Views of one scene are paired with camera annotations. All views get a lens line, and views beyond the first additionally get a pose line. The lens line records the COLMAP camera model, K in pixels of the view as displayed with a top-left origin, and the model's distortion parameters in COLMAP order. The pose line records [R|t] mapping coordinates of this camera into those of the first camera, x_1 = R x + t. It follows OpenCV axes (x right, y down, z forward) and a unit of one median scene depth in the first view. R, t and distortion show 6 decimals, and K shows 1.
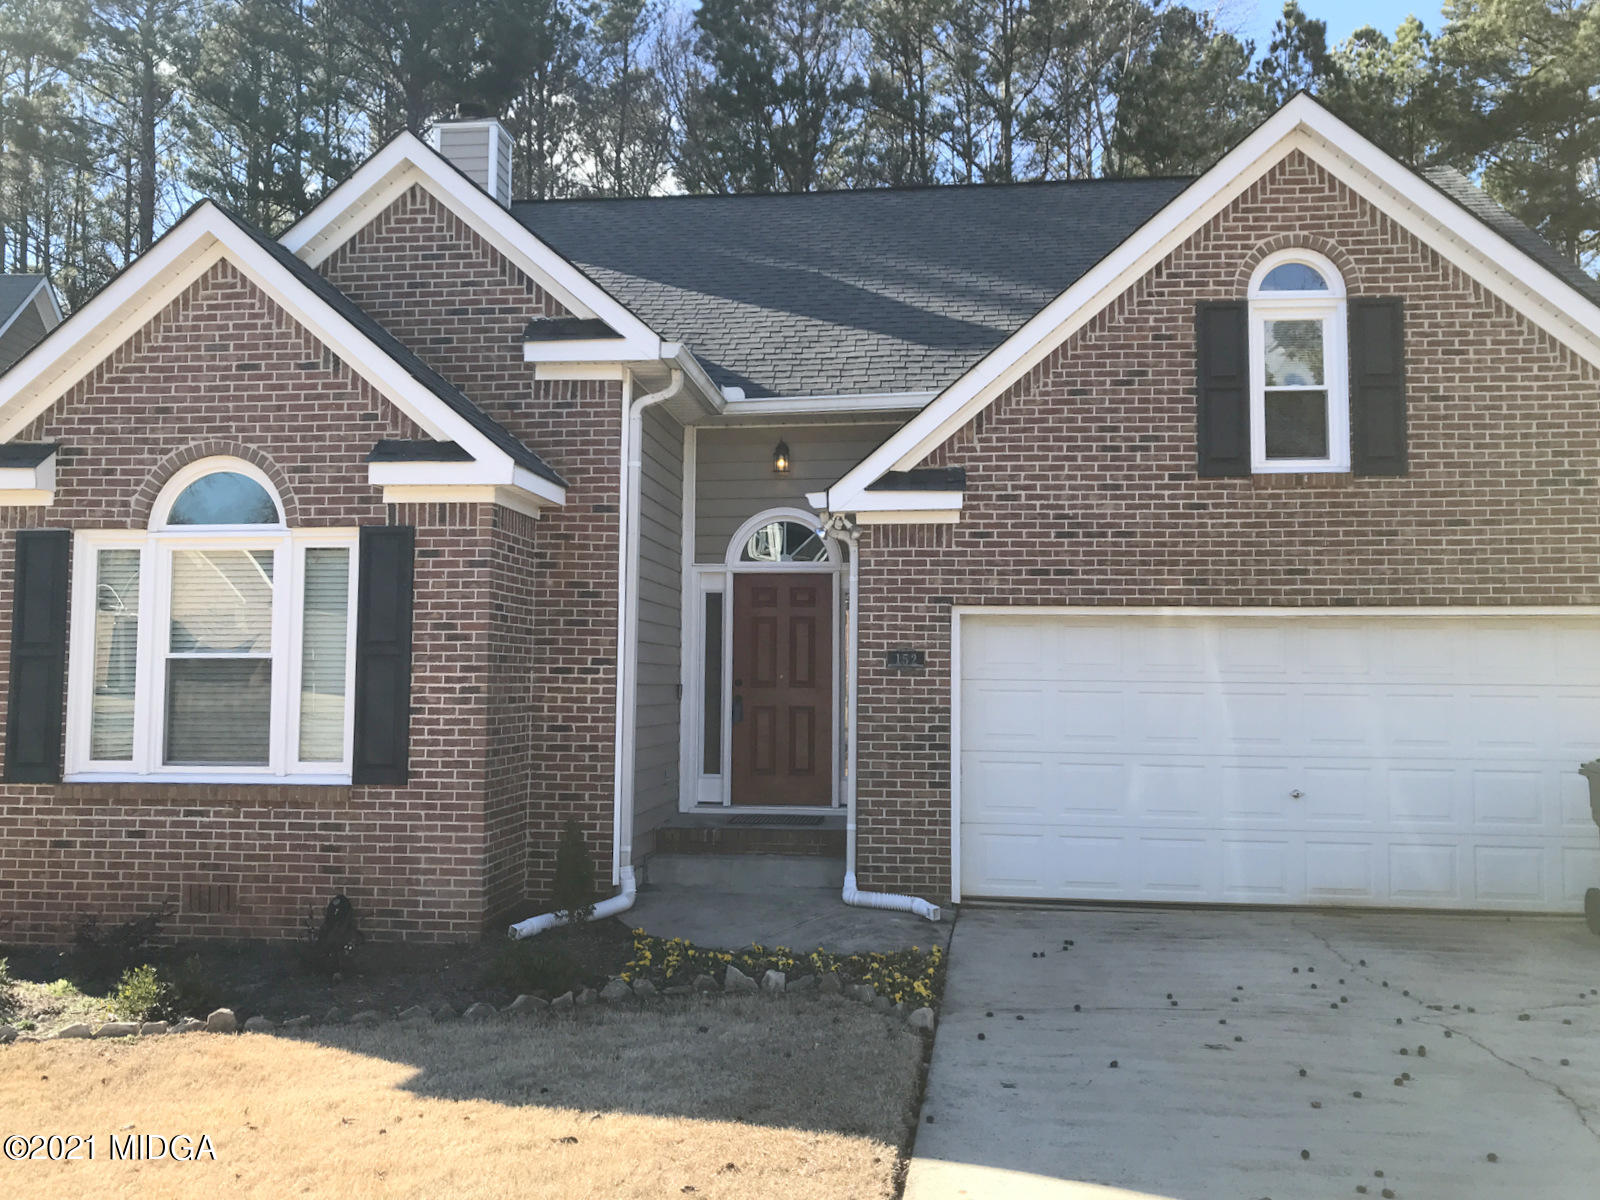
lens RADIAL K [[1383.8, 0, 797.4], [0, 1383.8, 585.2], [0, 0, 1]] dist [0.018489, -0.001202]
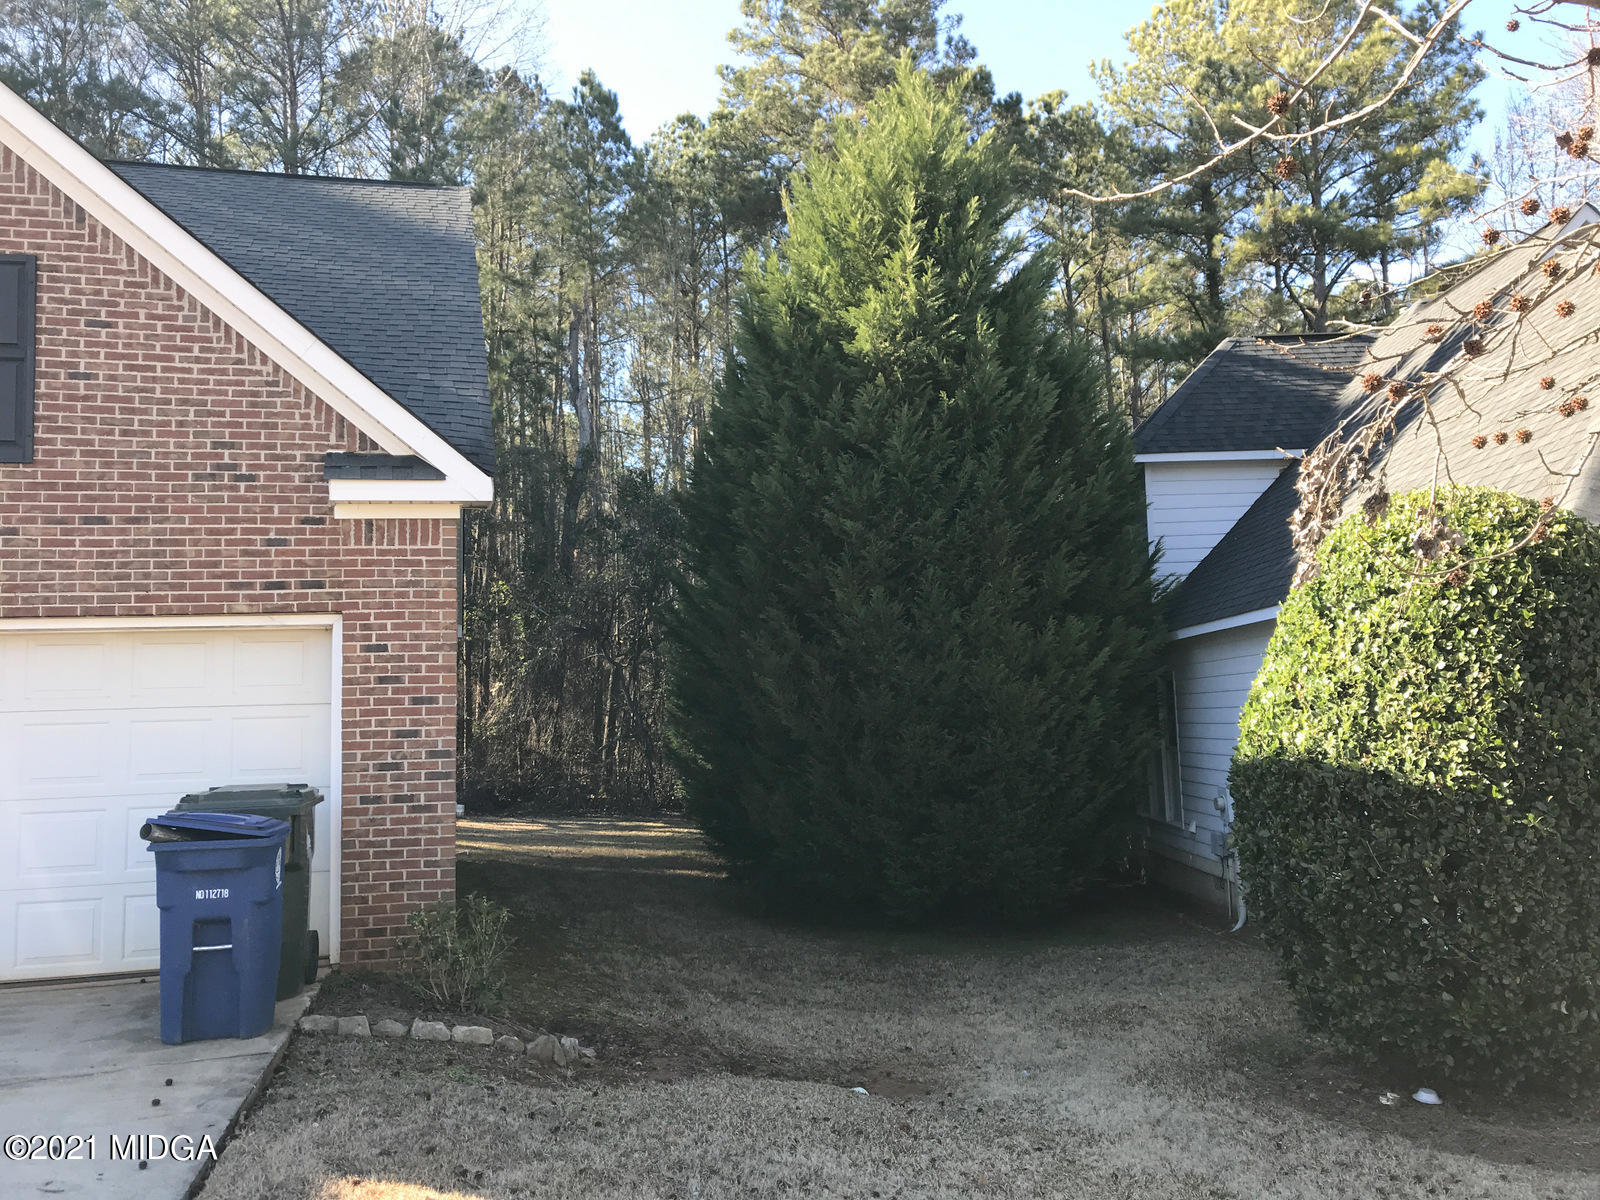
lens RADIAL K [[1318.3, 0, 800.6], [0, 1318.3, 585.3], [0, 0, 1]] dist [0.024764, -0.008736]
pose [[0.928380, 0.001619, 0.371629, 0.573297], [0.010992, 0.999433, -0.031813, 0.025922], [-0.371470, 0.033620, 0.927836, 0.077769]]
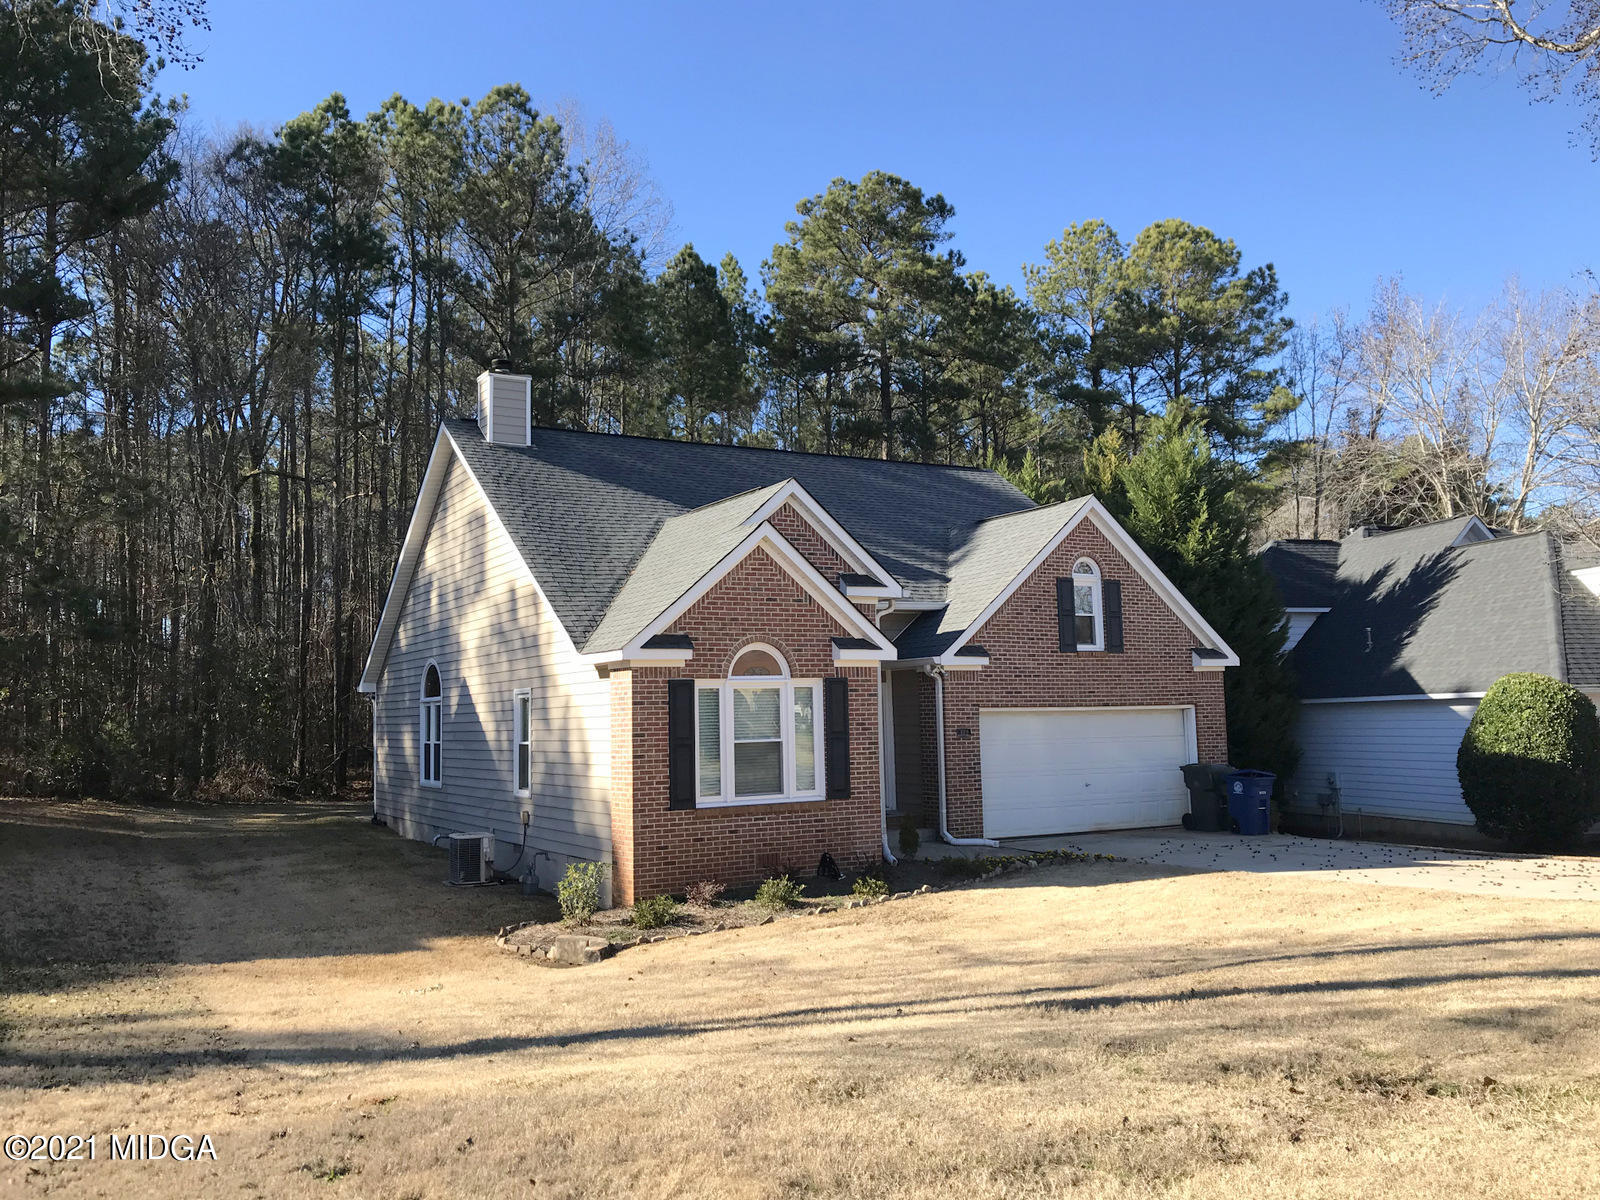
lens RADIAL K [[1318.3, 0, 800.6], [0, 1318.3, 585.3], [0, 0, 1]] dist [0.024764, -0.008736]
pose [[0.803852, 0.038208, 0.593601, -1.440638], [-0.016164, 0.998969, -0.042412, -0.091149], [-0.594610, 0.024498, 0.803641, -0.562093]]
